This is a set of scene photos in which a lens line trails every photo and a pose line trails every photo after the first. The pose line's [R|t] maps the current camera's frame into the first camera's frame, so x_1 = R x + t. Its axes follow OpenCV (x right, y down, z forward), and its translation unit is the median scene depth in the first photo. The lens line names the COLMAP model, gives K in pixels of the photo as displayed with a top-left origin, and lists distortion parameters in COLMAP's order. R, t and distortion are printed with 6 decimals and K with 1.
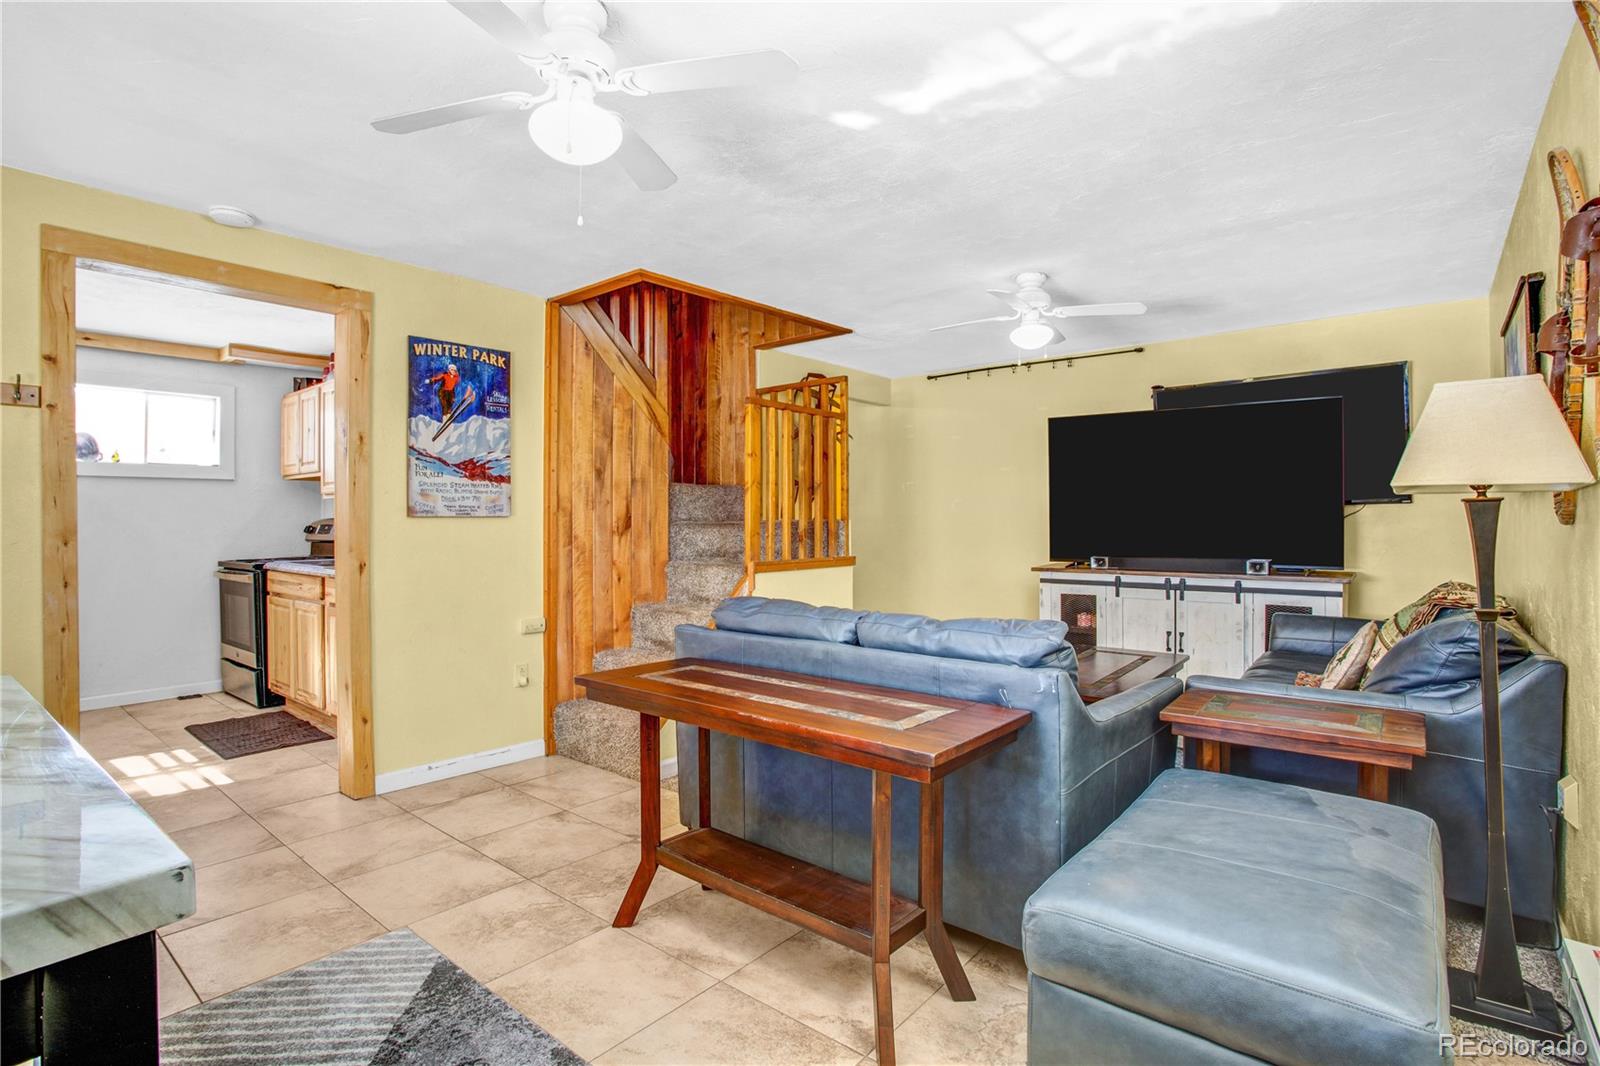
lens RADIAL K [[771.6, 0, 797.6], [0, 771.6, 526.0], [0, 0, 1]] dist [-0.075119, 0.028556]
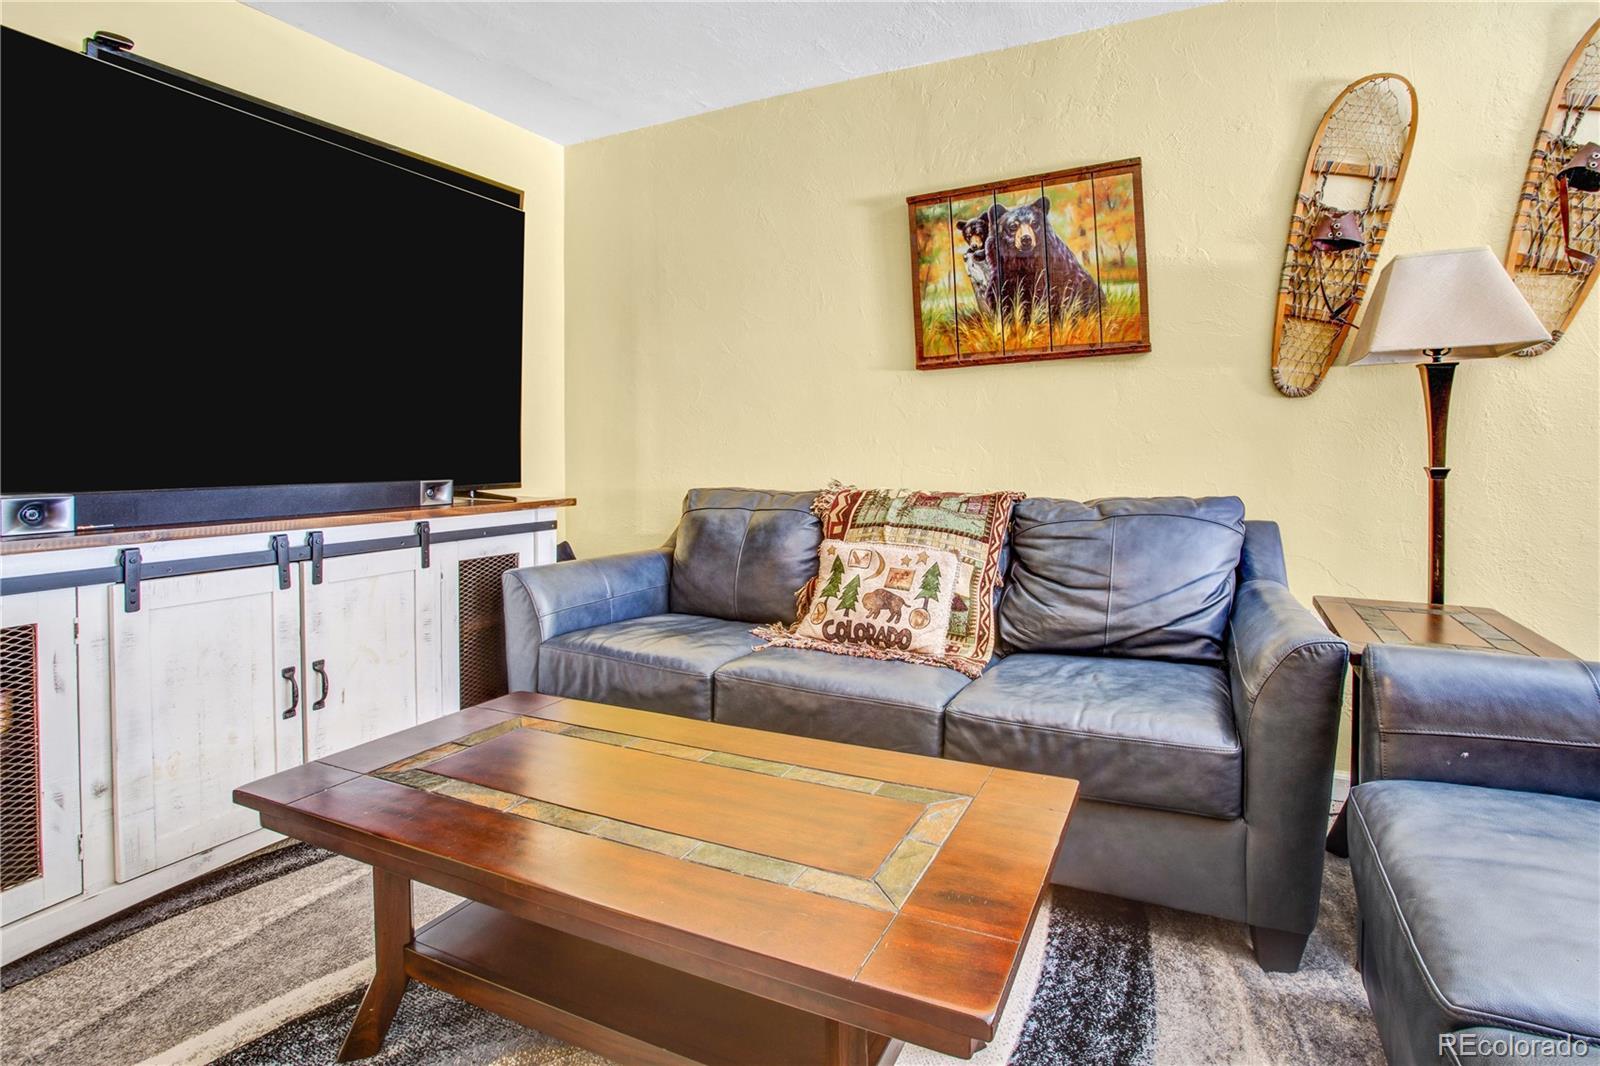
lens RADIAL K [[788.6, 0, 868.1], [0, 788.6, 447.8], [0, 0, 1]] dist [-0.073029, 0.019559]
pose [[-0.259901, 0.007125, 0.965609, 0.032369], [0.016289, 0.999863, -0.002993, 0.037110], [-0.965498, 0.014951, -0.259981, 1.018030]]
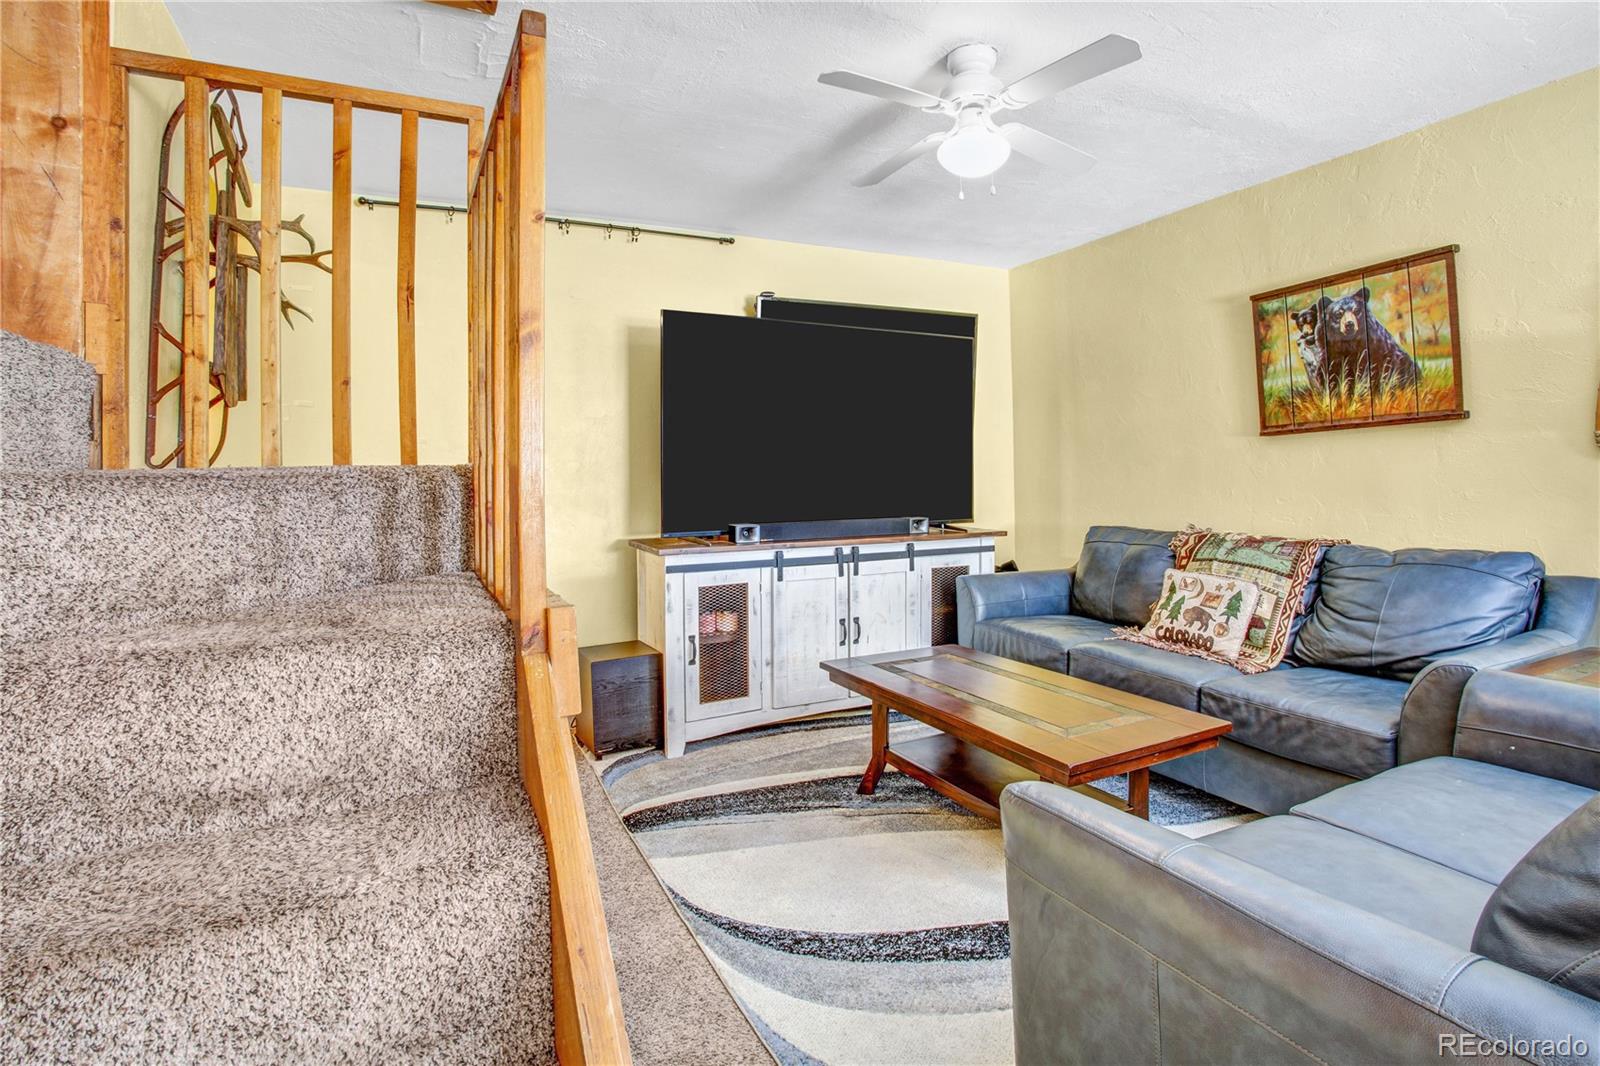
lens RADIAL K [[824.3, 0, 827.0], [0, 824.3, 480.0], [0, 0, 1]] dist [-0.083407, 0.035976]
pose [[0.403115, -0.008284, 0.915112, -0.326005], [0.020734, 0.999785, -0.000083, 0.002308], [-0.914914, 0.019008, 0.403200, 0.862023]]
